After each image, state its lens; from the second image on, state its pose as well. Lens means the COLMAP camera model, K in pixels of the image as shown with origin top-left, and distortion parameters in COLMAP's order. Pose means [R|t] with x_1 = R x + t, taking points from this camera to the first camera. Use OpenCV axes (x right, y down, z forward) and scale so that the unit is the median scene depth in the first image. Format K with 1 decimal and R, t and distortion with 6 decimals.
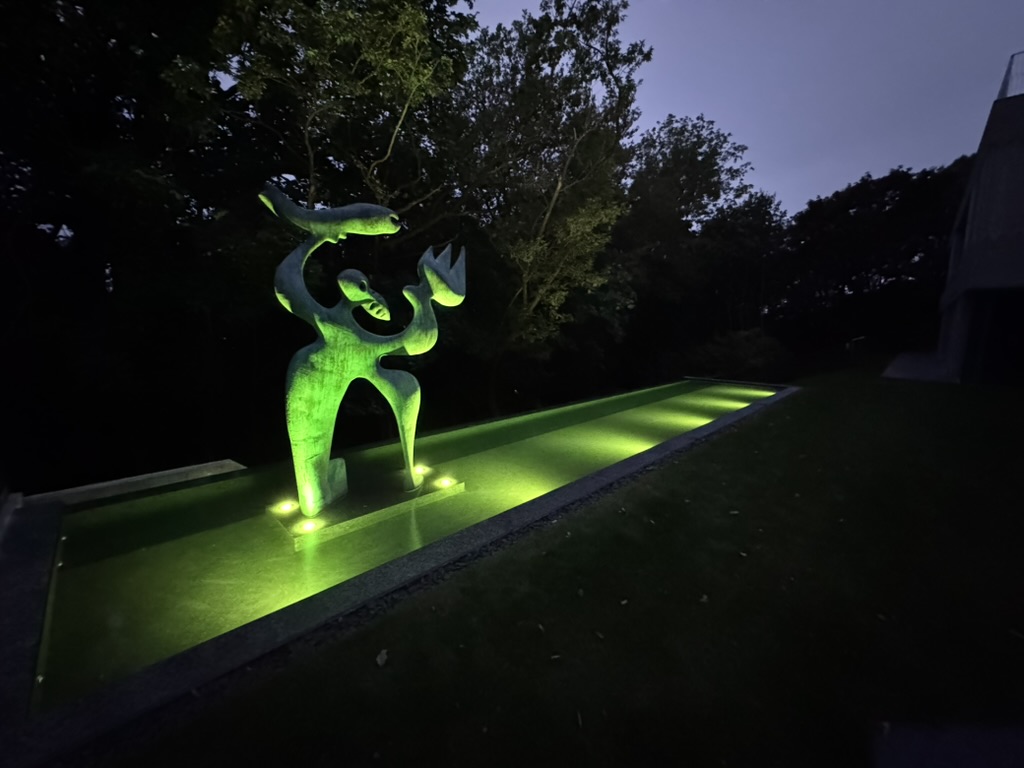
lens RADIAL K [[420.7, 0, 512.0], [0, 420.7, 384.0], [0, 0, 1]] dist [-0.009567, 0.000053]
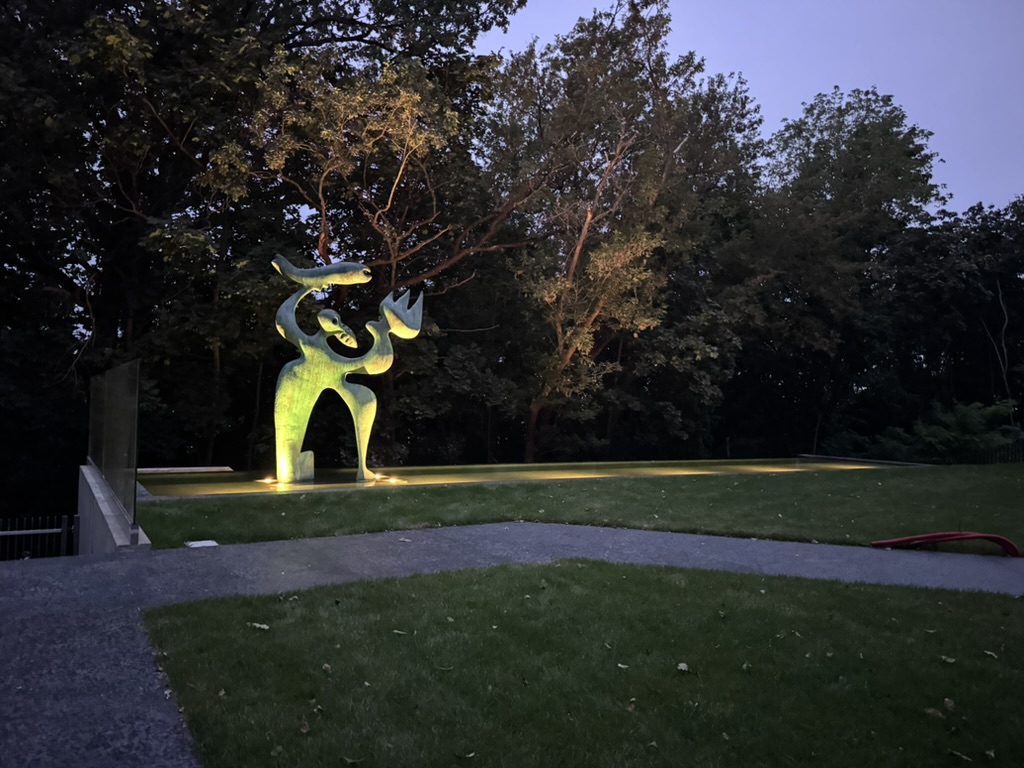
lens RADIAL K [[726.2, 0, 512.0], [0, 726.2, 384.0], [0, 0, 1]] dist [0.082145, -0.098979]
pose [[0.978299, 0.015340, -0.206628, 0.663845], [-0.048872, 0.986201, -0.158171, 0.300633], [0.201350, 0.164837, 0.965550, -1.089890]]
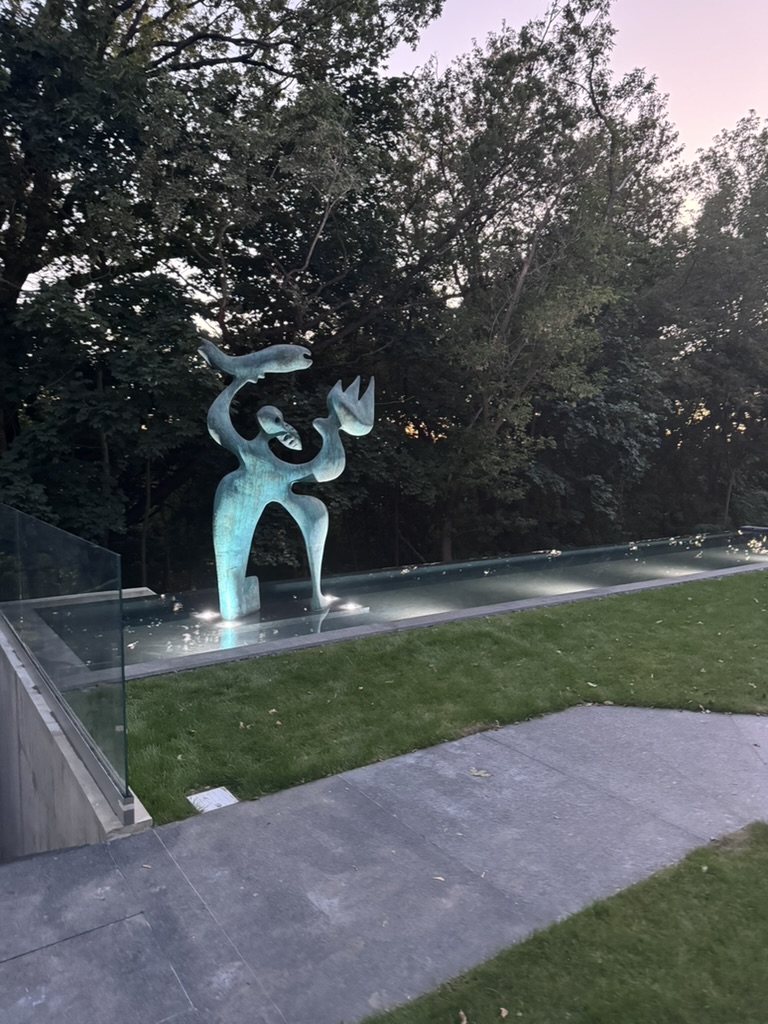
lens RADIAL K [[725.1, 0, 384.0], [0, 725.1, 512.0], [0, 0, 1]] dist [0.080566, -0.090627]
pose [[0.982336, 0.005013, -0.187058, 0.273119], [-0.015678, 0.998331, -0.055574, 0.109707], [0.186468, 0.057525, 0.980776, -0.795162]]
